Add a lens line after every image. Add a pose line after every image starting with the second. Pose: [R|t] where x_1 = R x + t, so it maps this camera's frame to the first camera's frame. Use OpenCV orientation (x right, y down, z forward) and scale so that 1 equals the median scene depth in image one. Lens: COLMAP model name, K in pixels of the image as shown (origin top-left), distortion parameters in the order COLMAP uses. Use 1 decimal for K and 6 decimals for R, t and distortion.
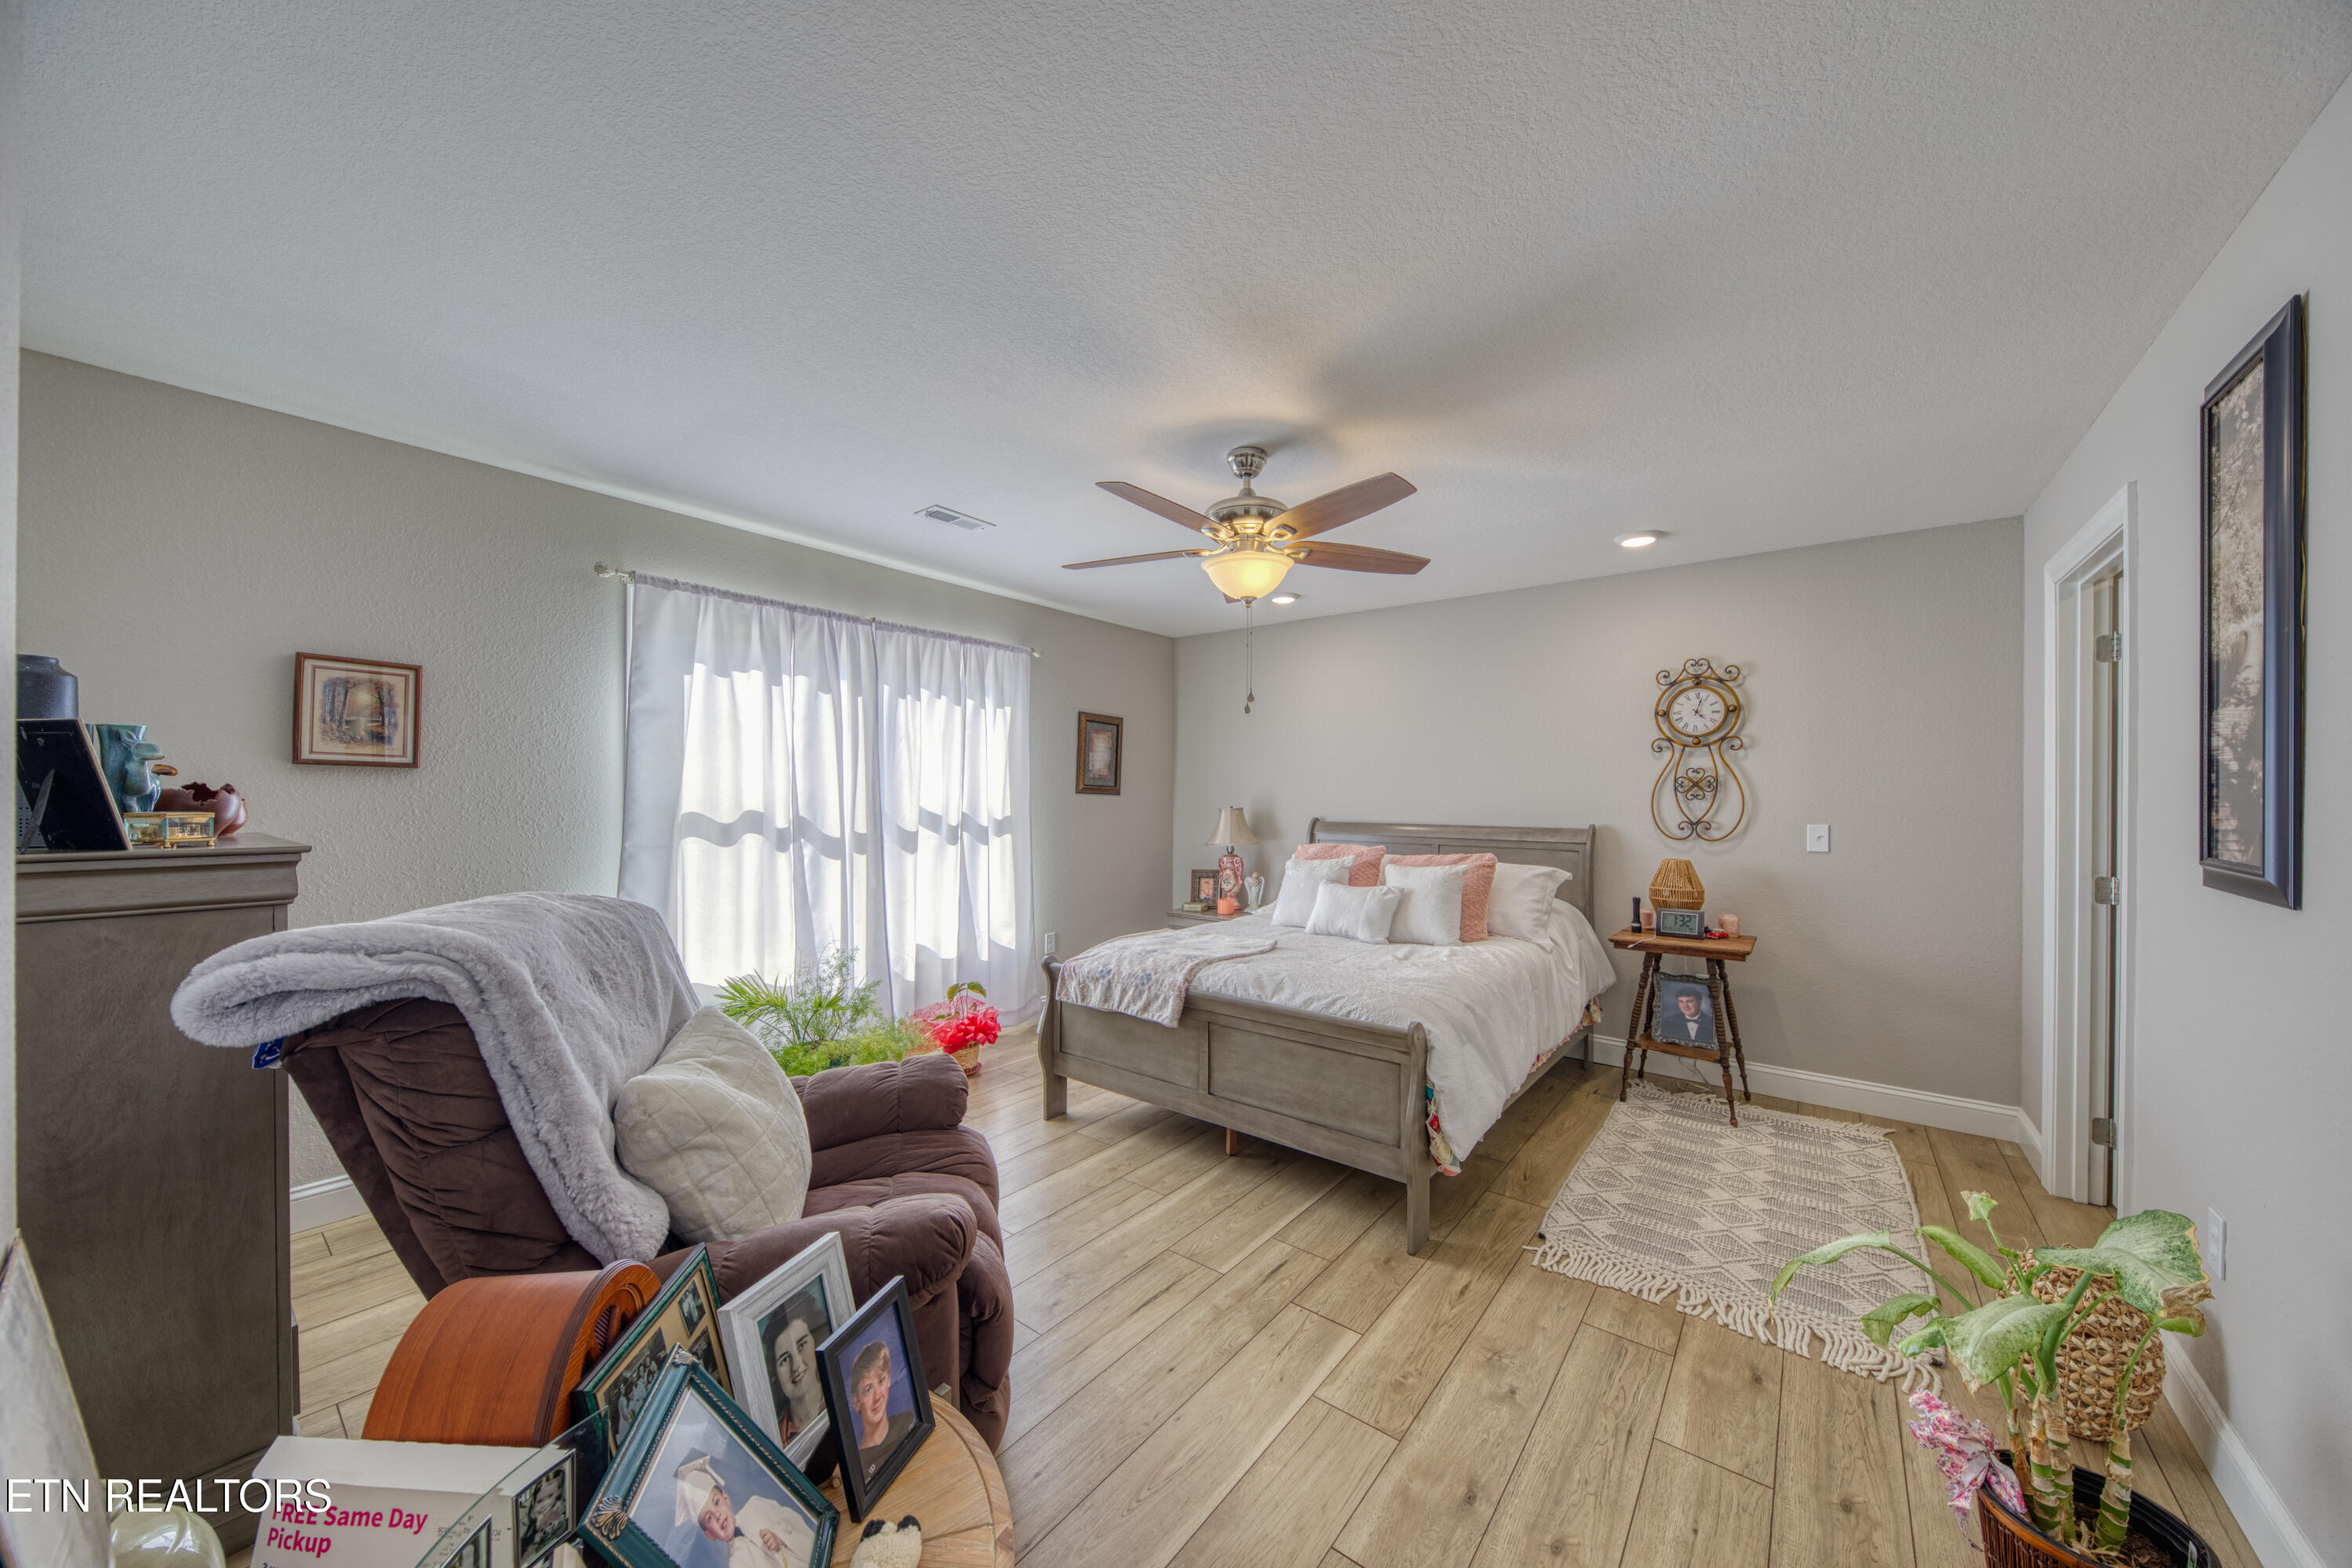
lens RADIAL K [[832.2, 0, 1174.4], [0, 832.2, 795.3], [0, 0, 1]] dist [-0.003765, -0.000310]
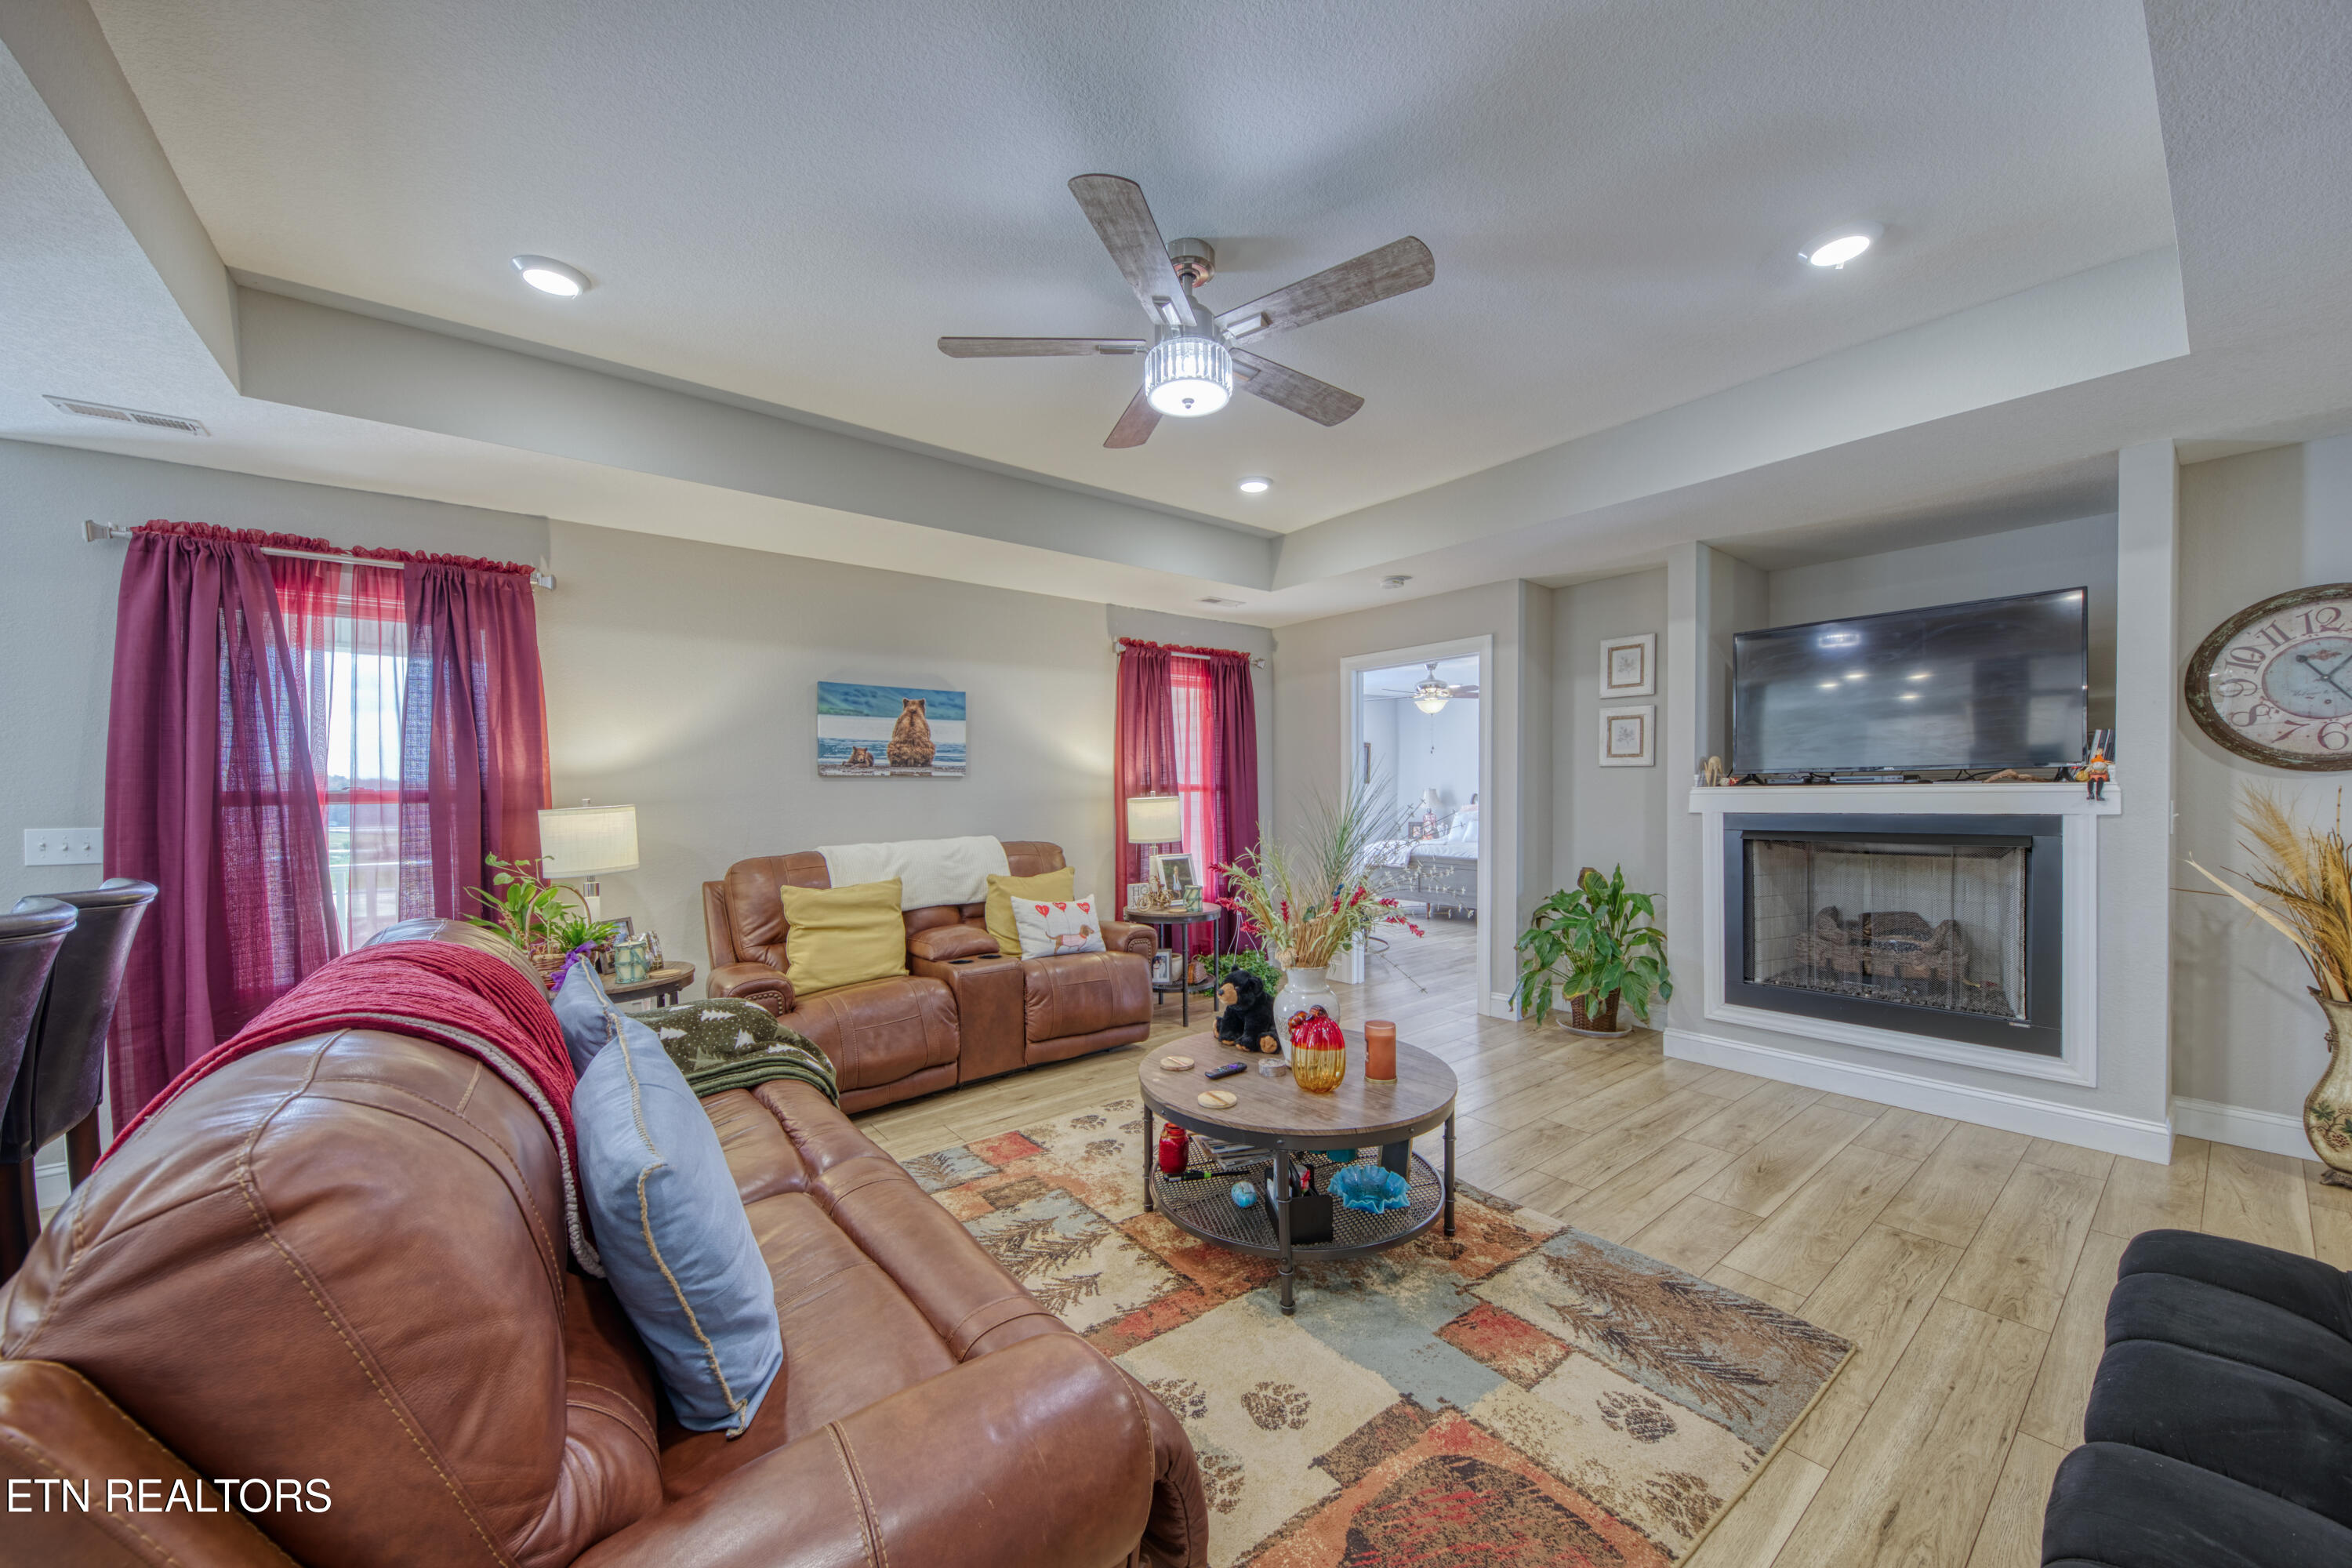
lens RADIAL K [[832.2, 0, 1168.0], [0, 832.2, 790.0], [0, 0, 1]] dist [-0.003765, -0.000310]
pose [[0.969746, -0.007943, -0.243988, -0.056656], [0.009451, 0.999943, 0.005011, 0.004138], [0.243934, -0.007165, 0.969765, -1.162991]]
